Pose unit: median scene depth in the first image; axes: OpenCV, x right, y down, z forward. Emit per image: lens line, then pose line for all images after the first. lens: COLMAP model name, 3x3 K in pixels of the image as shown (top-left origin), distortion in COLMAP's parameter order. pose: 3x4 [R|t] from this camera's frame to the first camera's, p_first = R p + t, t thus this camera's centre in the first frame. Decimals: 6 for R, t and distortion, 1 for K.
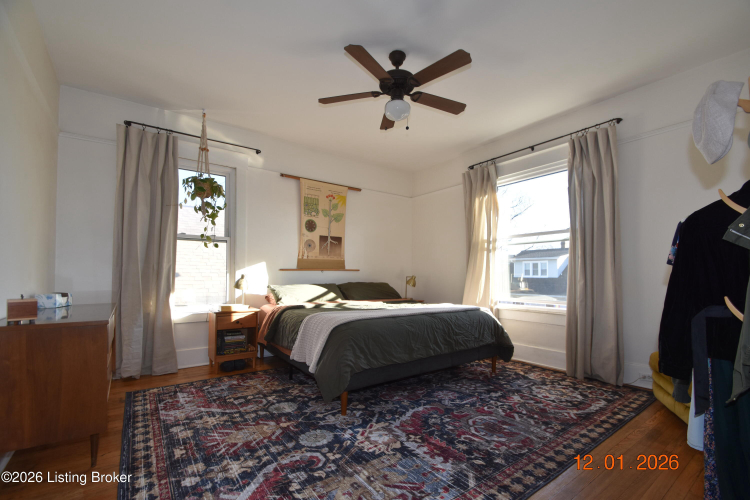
lens RADIAL K [[329.4, 0, 381.1], [0, 329.4, 266.3], [0, 0, 1]] dist [0.017042, -0.017705]
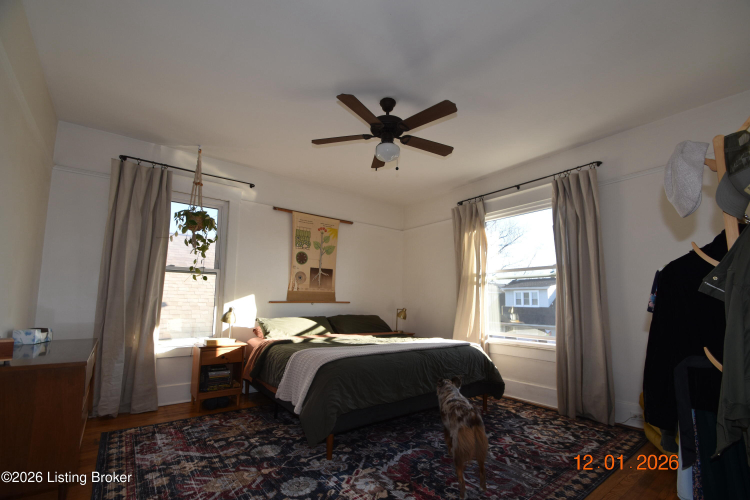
lens RADIAL K [[329.4, 0, 381.1], [0, 329.4, 266.3], [0, 0, 1]] dist [0.017042, -0.017705]
pose [[0.999697, 0.010306, 0.022340, 0.008388], [-0.008418, 0.996514, -0.082995, -0.024521], [-0.023117, 0.082781, 0.996300, -0.004658]]
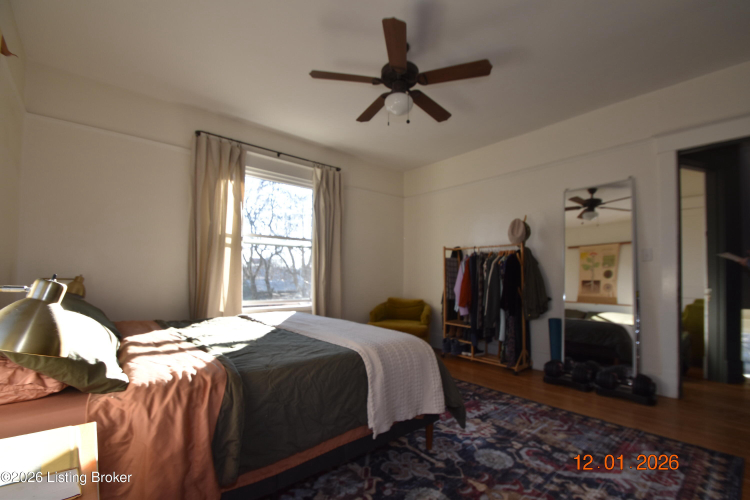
lens RADIAL K [[329.4, 0, 381.1], [0, 329.4, 266.3], [0, 0, 1]] dist [0.017042, -0.017705]
pose [[-0.084253, 0.023765, 0.996161, -0.765674], [-0.038568, 0.998889, -0.027092, 0.011796], [-0.995698, -0.040702, -0.083243, 0.976984]]
